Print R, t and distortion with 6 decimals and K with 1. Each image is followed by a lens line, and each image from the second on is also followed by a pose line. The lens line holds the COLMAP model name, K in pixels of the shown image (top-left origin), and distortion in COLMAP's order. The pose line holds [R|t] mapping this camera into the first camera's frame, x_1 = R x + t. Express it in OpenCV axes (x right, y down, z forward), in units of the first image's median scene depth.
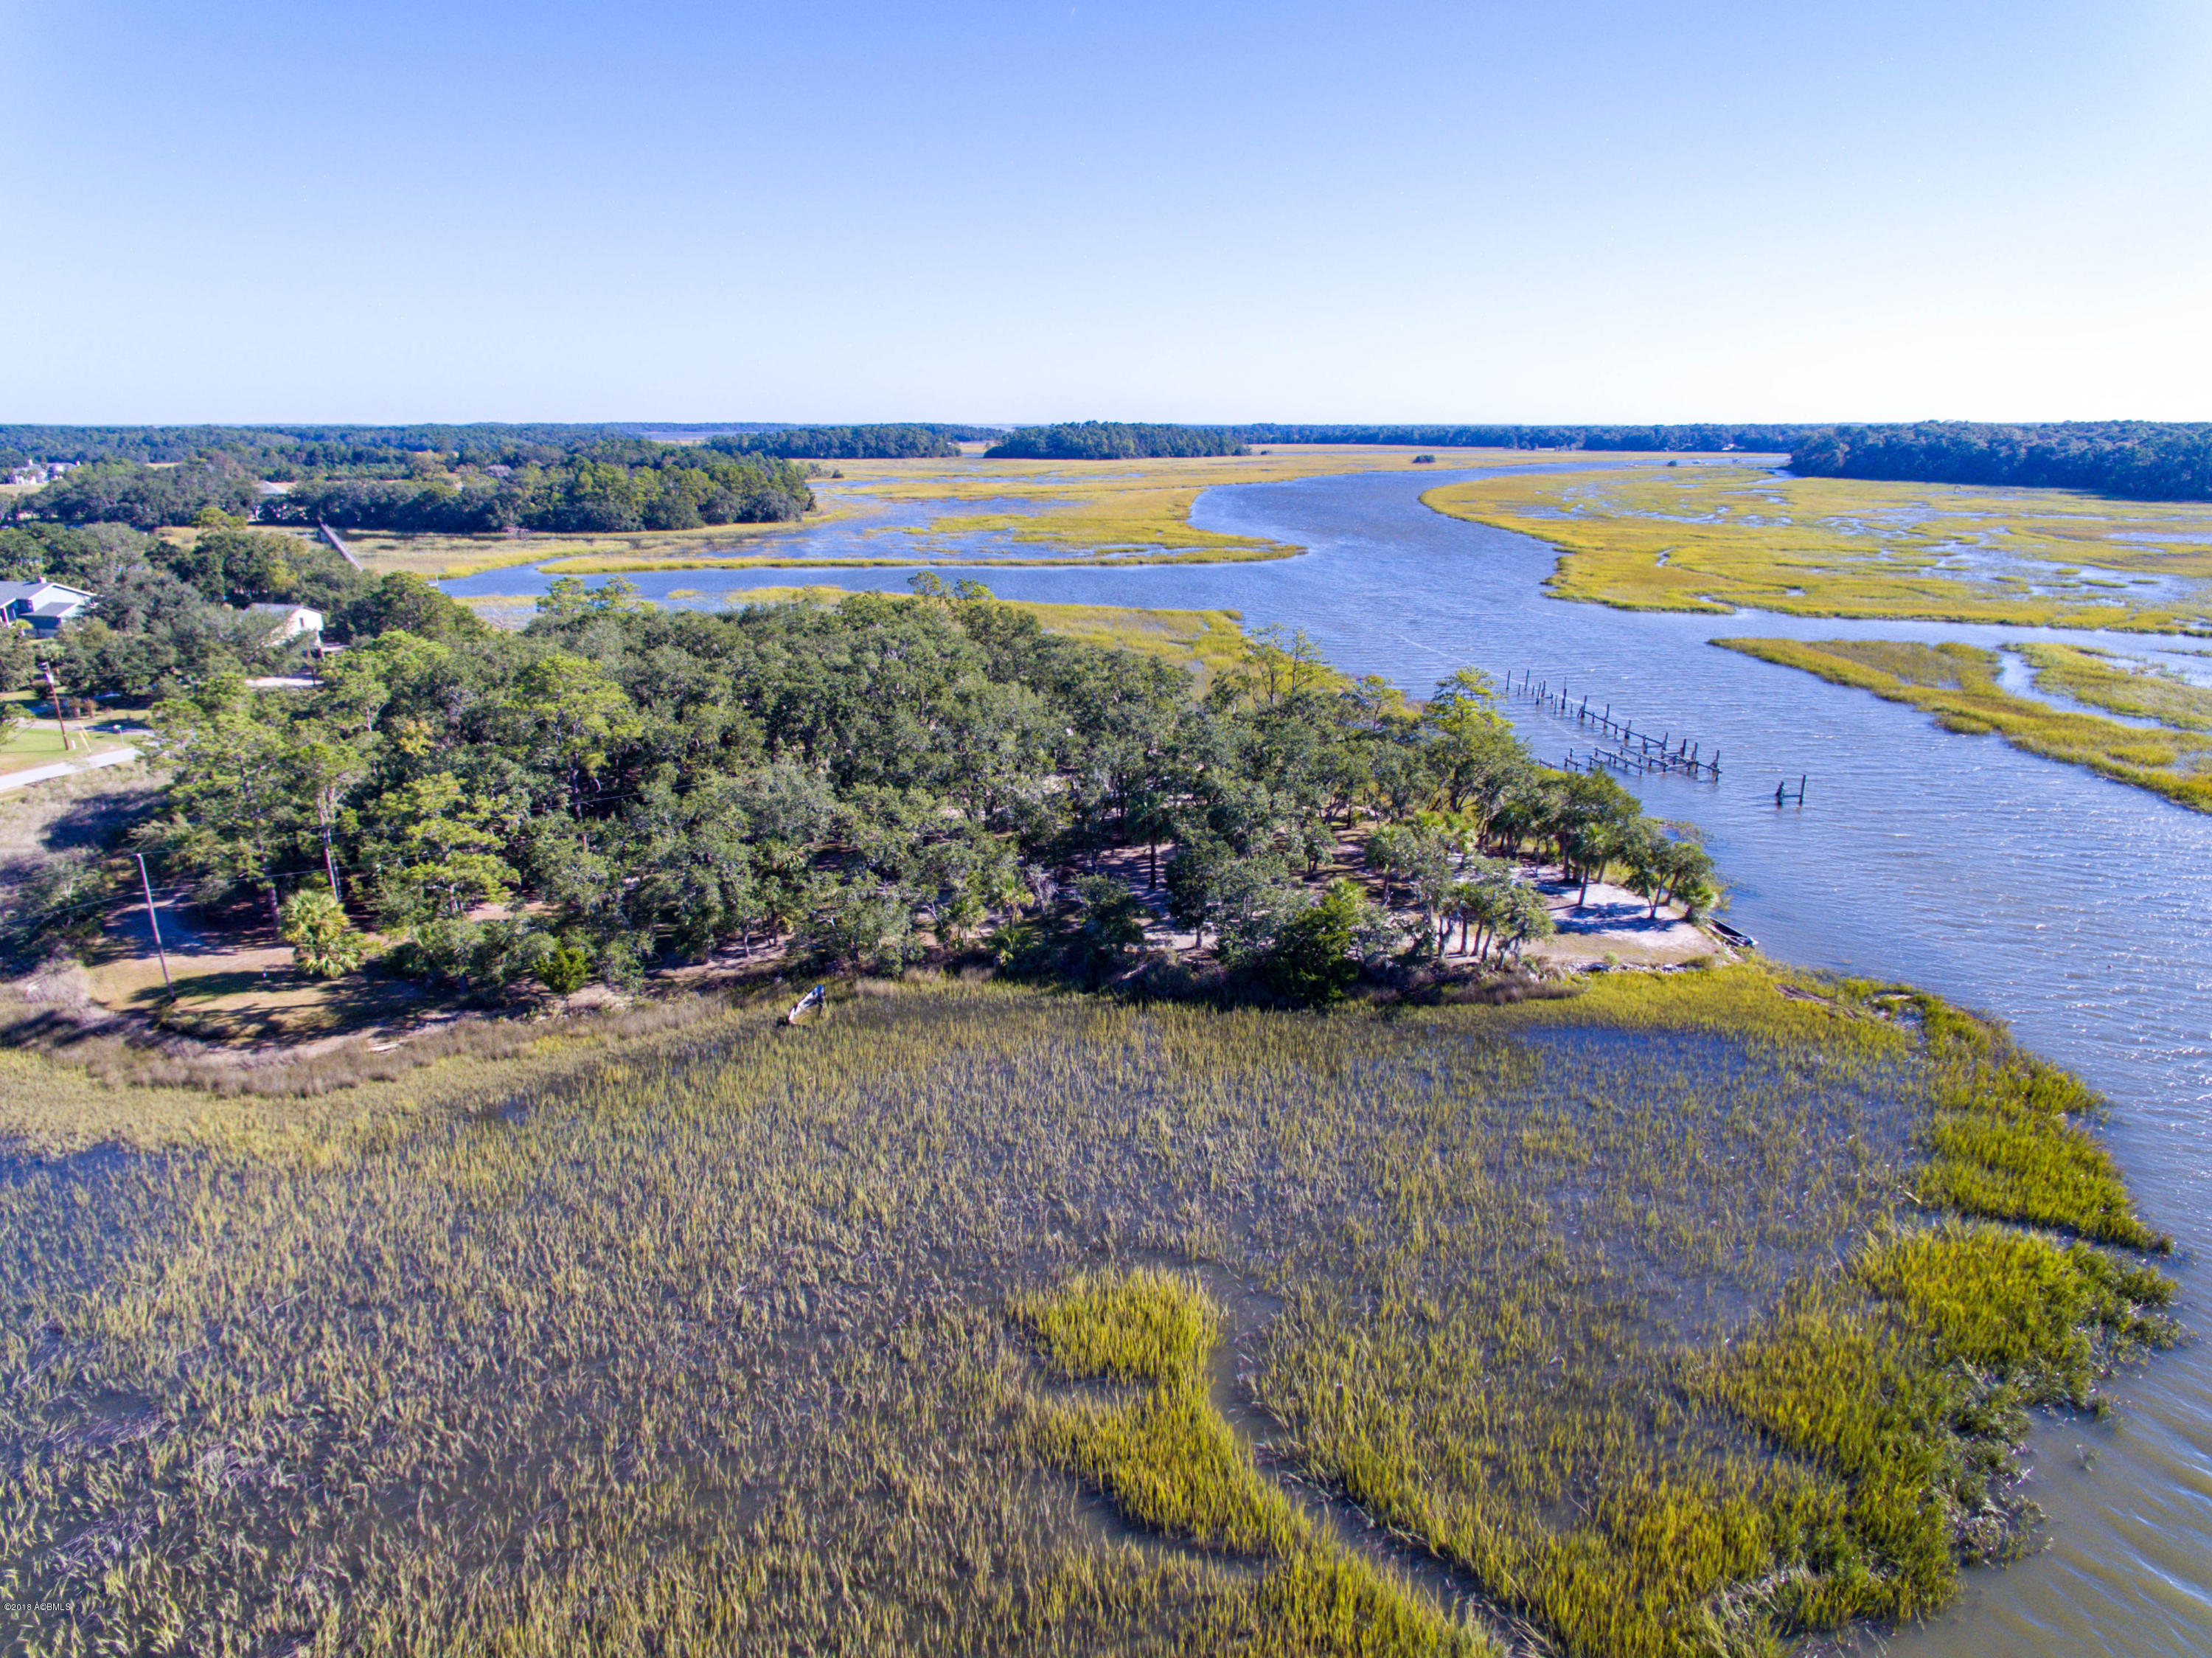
lens RADIAL K [[1297.4, 0, 1106.0], [0, 1297.4, 829.0], [0, 0, 1]] dist [-0.000512, 0.003818]
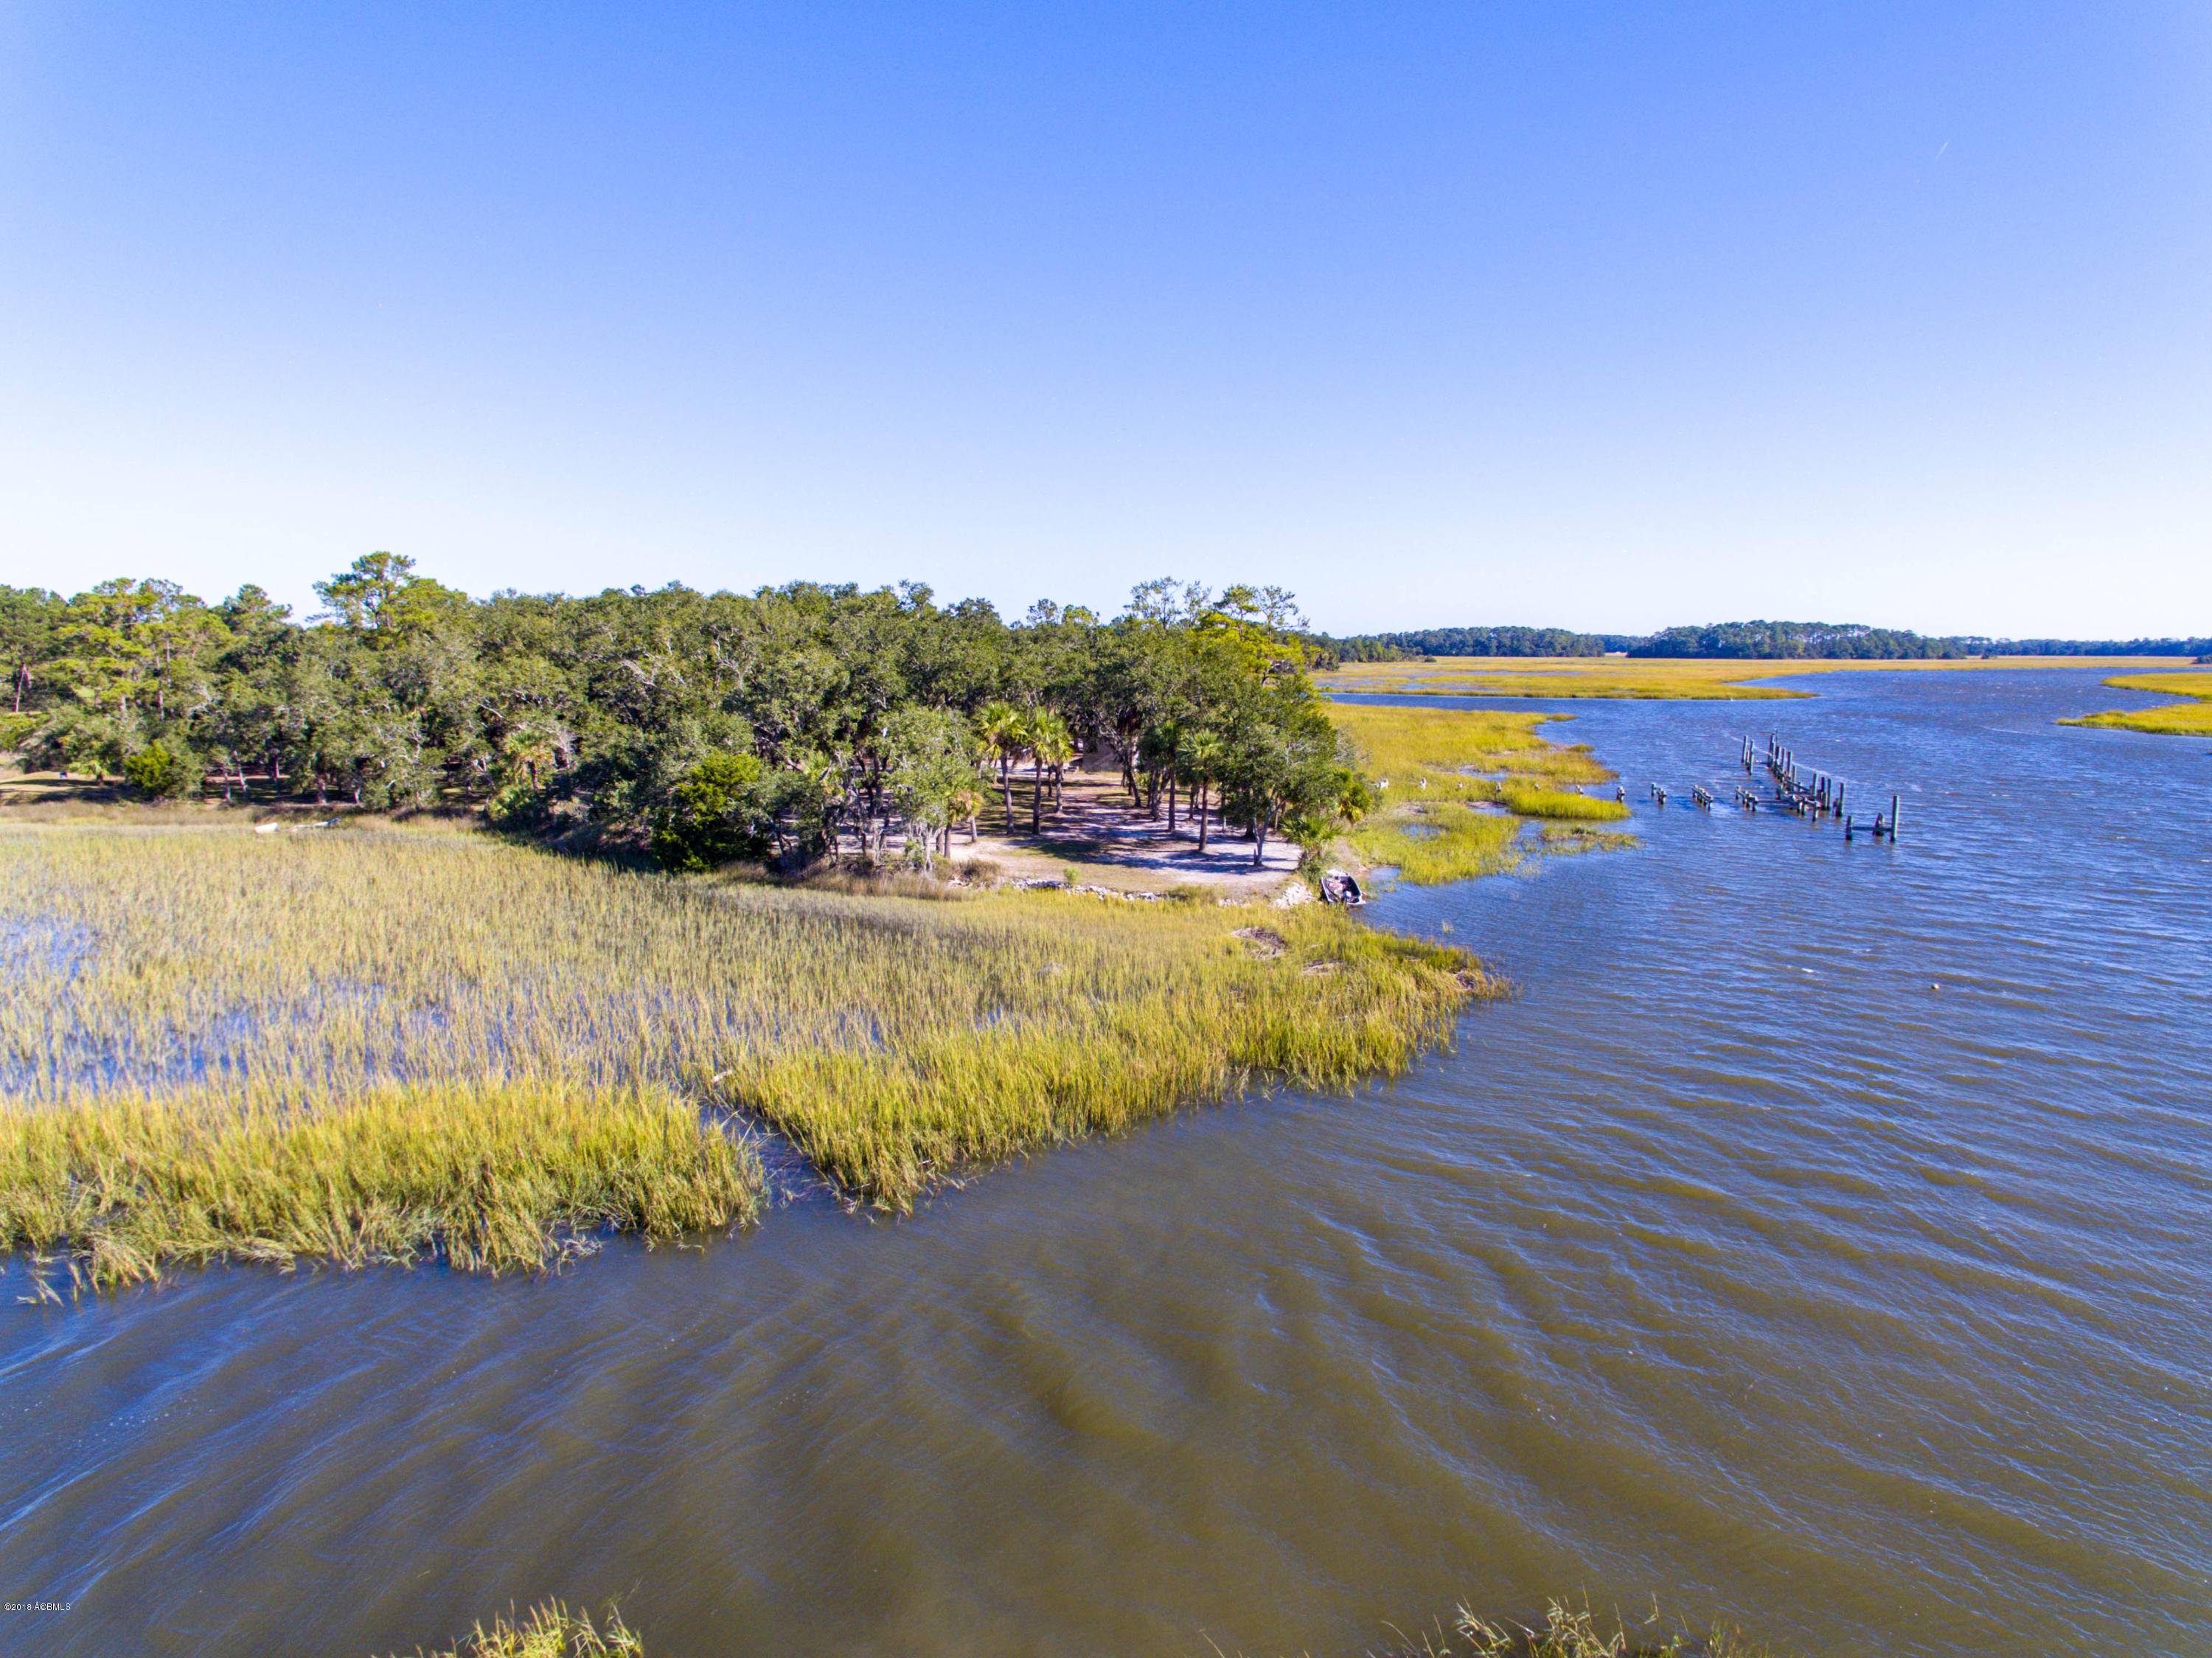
lens RADIAL K [[1297.4, 0, 1106.0], [0, 1297.4, 829.0], [0, 0, 1]] dist [-0.000512, 0.003818]
pose [[0.875096, 0.073603, -0.478319, 0.388157], [-0.148181, 0.981647, -0.120046, 0.082533], [0.460705, 0.175929, 0.869943, 0.211336]]
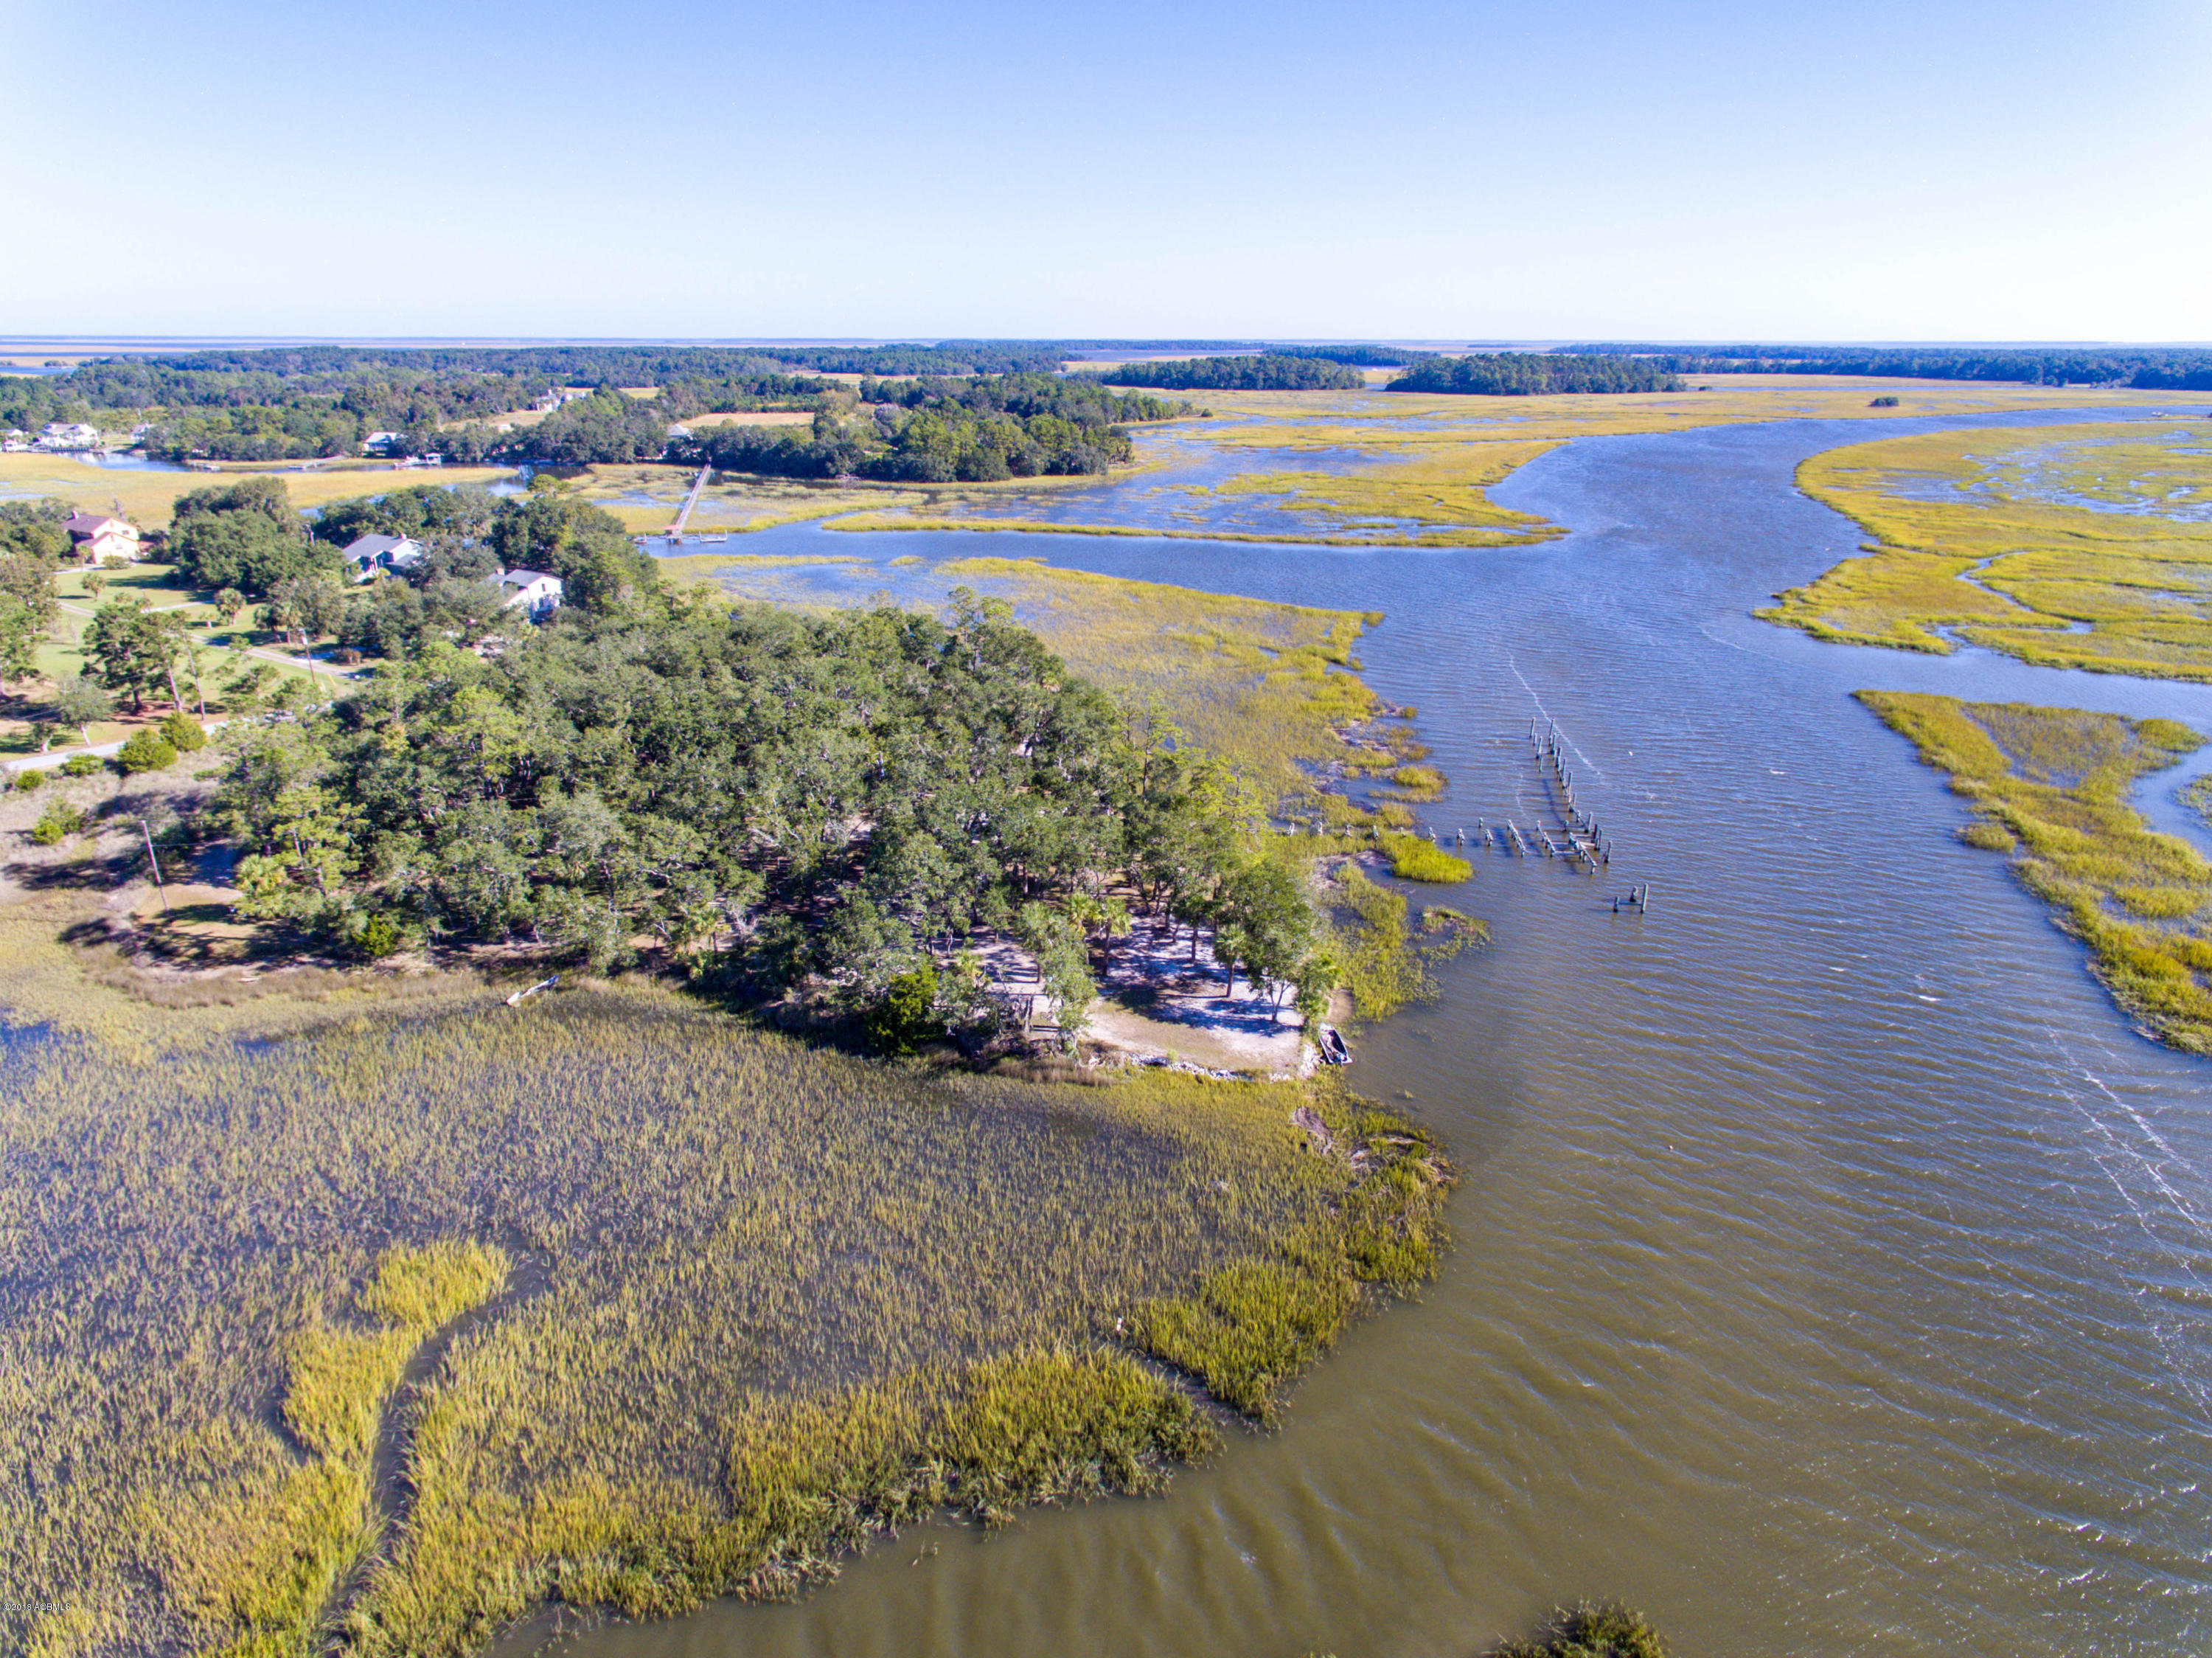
lens RADIAL K [[1297.4, 0, 1106.0], [0, 1297.4, 829.0], [0, 0, 1]] dist [-0.000512, 0.003818]
pose [[0.948709, 0.114396, -0.294727, 0.336711], [-0.097754, 0.992700, 0.070644, -0.085945], [0.300657, -0.038209, 0.952967, -0.028755]]
